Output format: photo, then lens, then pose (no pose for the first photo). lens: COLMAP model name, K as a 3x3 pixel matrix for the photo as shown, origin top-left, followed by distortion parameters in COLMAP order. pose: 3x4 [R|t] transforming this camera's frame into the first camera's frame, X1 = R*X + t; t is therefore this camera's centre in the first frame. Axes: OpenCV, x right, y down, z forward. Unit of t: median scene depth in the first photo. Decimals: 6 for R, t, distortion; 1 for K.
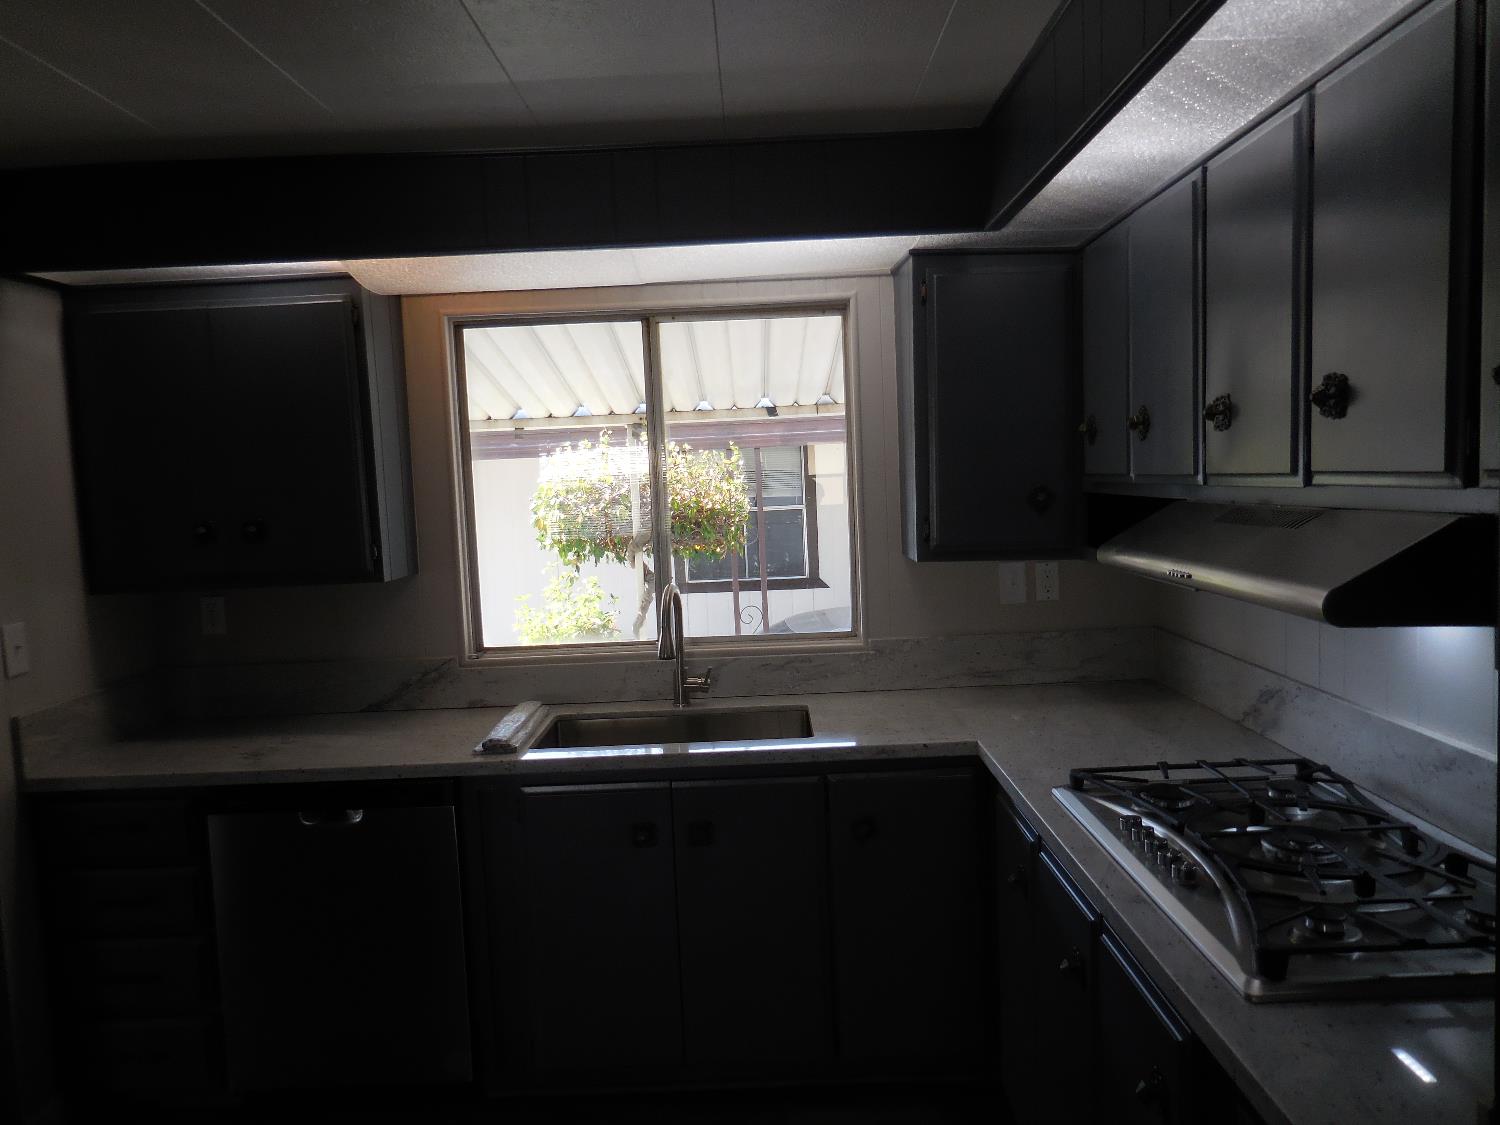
lens RADIAL K [[1128.5, 0, 754.4], [0, 1128.5, 574.9], [0, 0, 1]] dist [-0.008095, 0.016183]
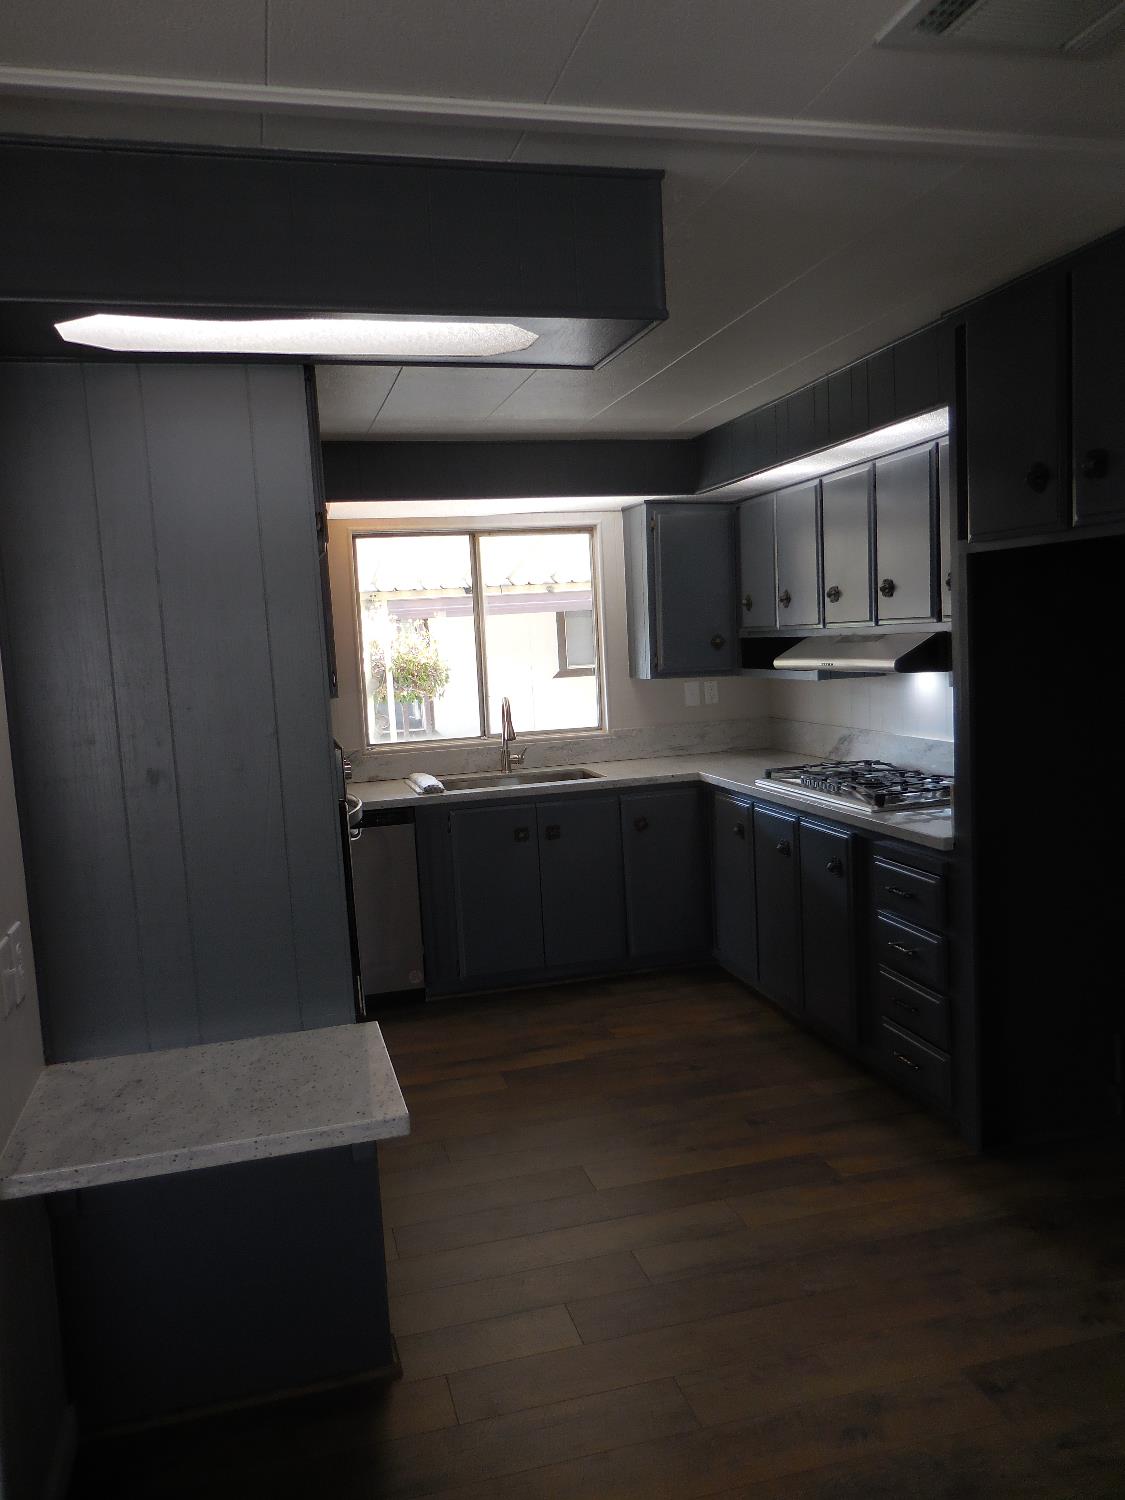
lens RADIAL K [[1128.5, 0, 560.8], [0, 1128.5, 753.1], [0, 0, 1]] dist [-0.008095, 0.016183]
pose [[0.964948, -0.033986, 0.260231, -0.469835], [0.033708, 0.999416, 0.005533, 0.093081], [-0.260267, 0.003433, 0.965531, -0.676990]]
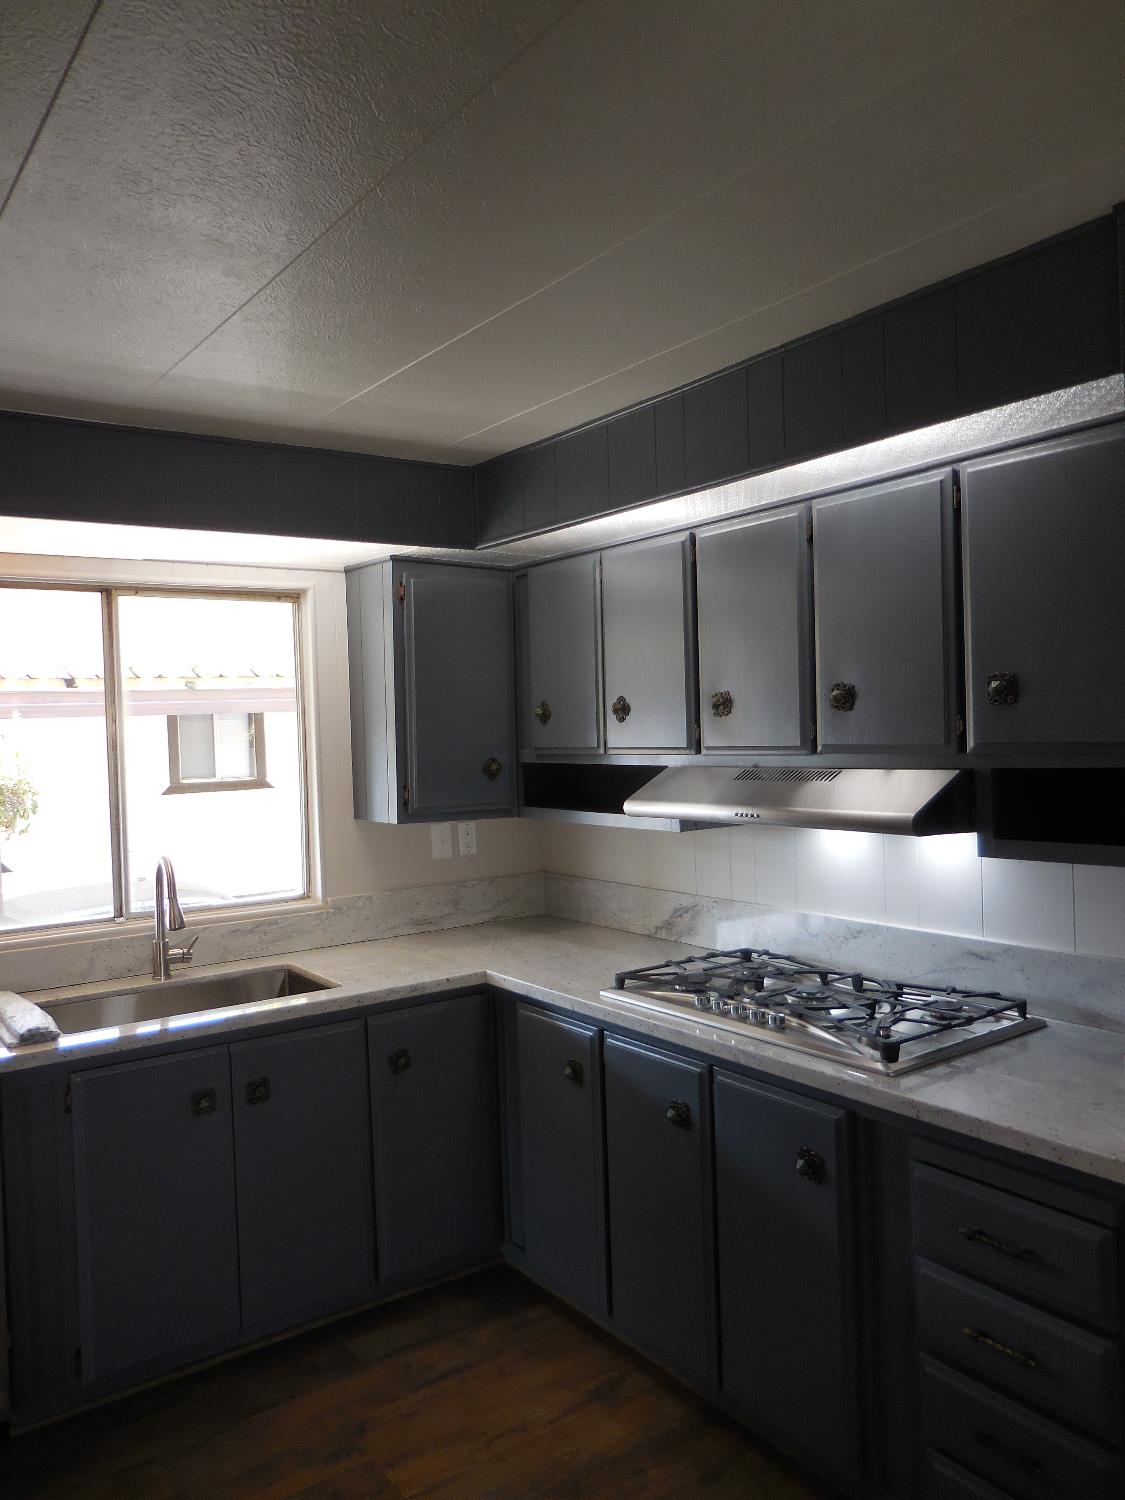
lens RADIAL K [[1128.5, 0, 554.6], [0, 1128.5, 755.4], [0, 0, 1]] dist [-0.008095, 0.016183]
pose [[0.812621, 0.001717, 0.582790, -0.412528], [0.048566, 0.996318, -0.070654, 0.008028], [-0.580766, 0.085719, 0.809545, -0.022548]]
